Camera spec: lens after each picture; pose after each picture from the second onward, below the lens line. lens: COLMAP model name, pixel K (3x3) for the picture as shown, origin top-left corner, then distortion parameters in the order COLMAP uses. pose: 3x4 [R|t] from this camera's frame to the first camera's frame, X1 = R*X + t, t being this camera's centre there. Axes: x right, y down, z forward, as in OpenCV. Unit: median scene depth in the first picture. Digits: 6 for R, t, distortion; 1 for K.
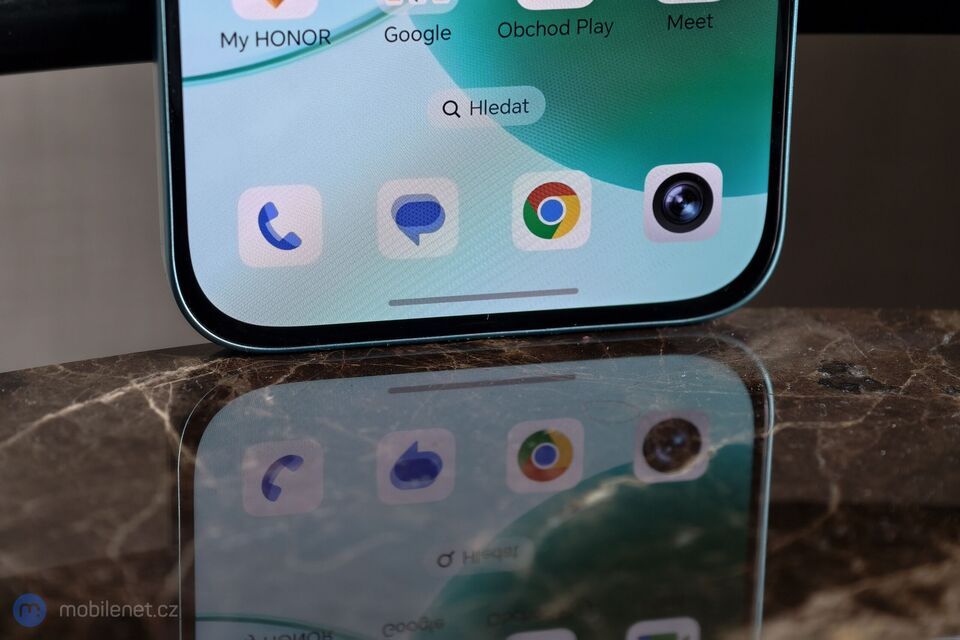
lens RADIAL K [[2321.7, 0, 478.4], [0, 2321.7, 275.9], [0, 0, 1]] dist [0.483400, -1.007038]
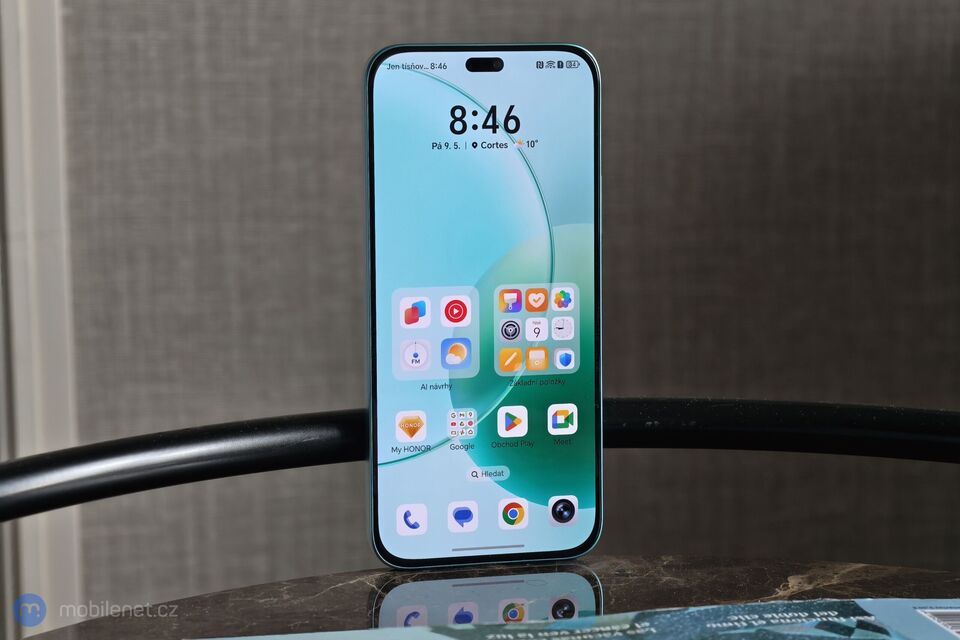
lens RADIAL K [[2321.7, 0, 478.4], [0, 2321.7, 275.9], [0, 0, 1]] dist [0.483400, -1.007038]
pose [[0.999728, -0.018342, 0.014424, -0.041441], [0.021073, 0.975158, -0.220504, 0.293802], [-0.010022, 0.220748, 0.975279, -1.650592]]
